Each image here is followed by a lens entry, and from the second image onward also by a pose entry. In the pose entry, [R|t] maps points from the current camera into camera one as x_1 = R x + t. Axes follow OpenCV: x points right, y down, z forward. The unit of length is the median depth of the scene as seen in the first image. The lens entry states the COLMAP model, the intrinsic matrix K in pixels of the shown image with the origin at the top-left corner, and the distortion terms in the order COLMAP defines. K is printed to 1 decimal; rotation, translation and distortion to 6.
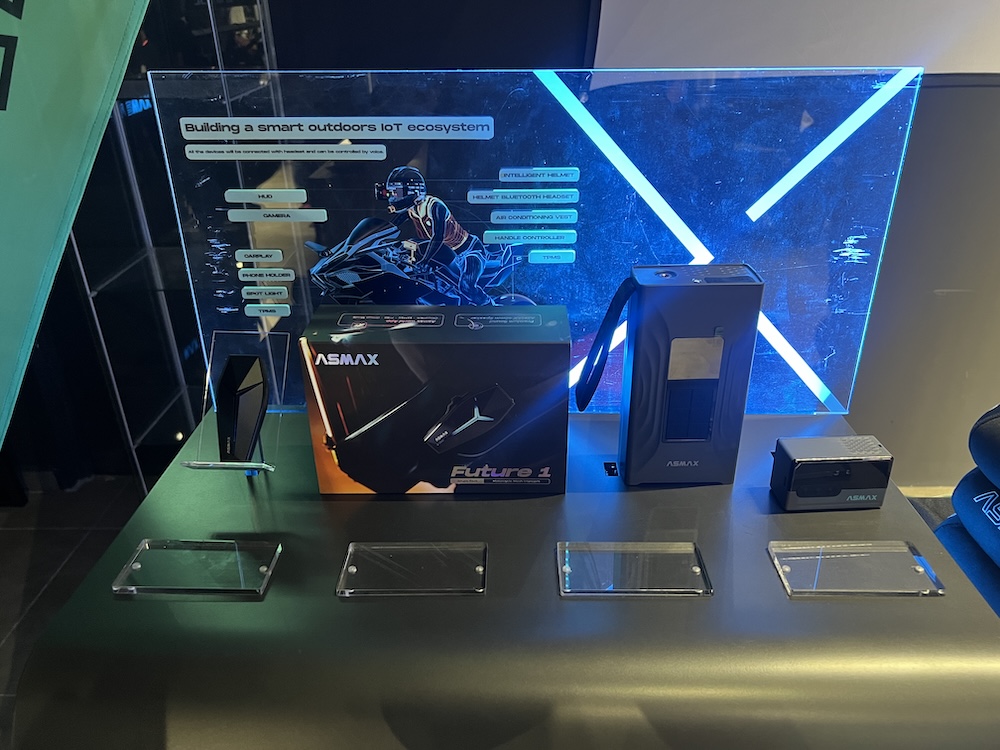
lens RADIAL K [[763.2, 0, 502.9], [0, 763.2, 383.1], [0, 0, 1]] dist [0.010094, -0.045433]
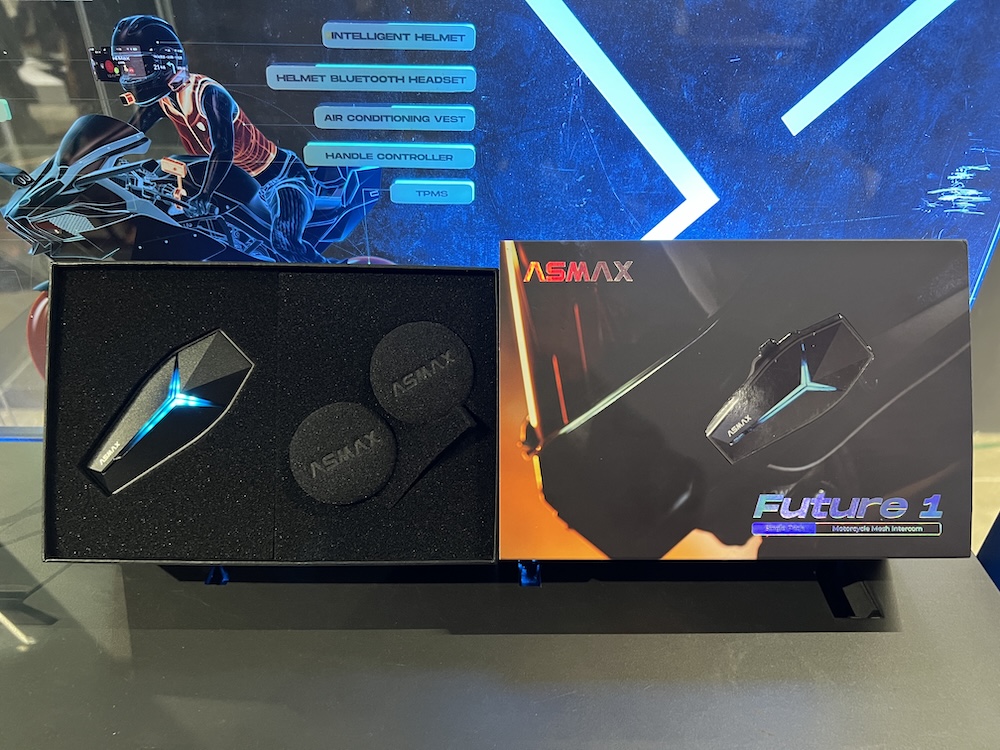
lens RADIAL K [[763.2, 0, 505.3], [0, 763.2, 369.4], [0, 0, 1]] dist [0.010094, -0.045433]
pose [[0.999348, 0.009418, 0.034855, 0.103090], [-0.012870, 0.994886, 0.100186, -0.096879], [-0.033733, -0.100569, 0.994358, 0.446552]]
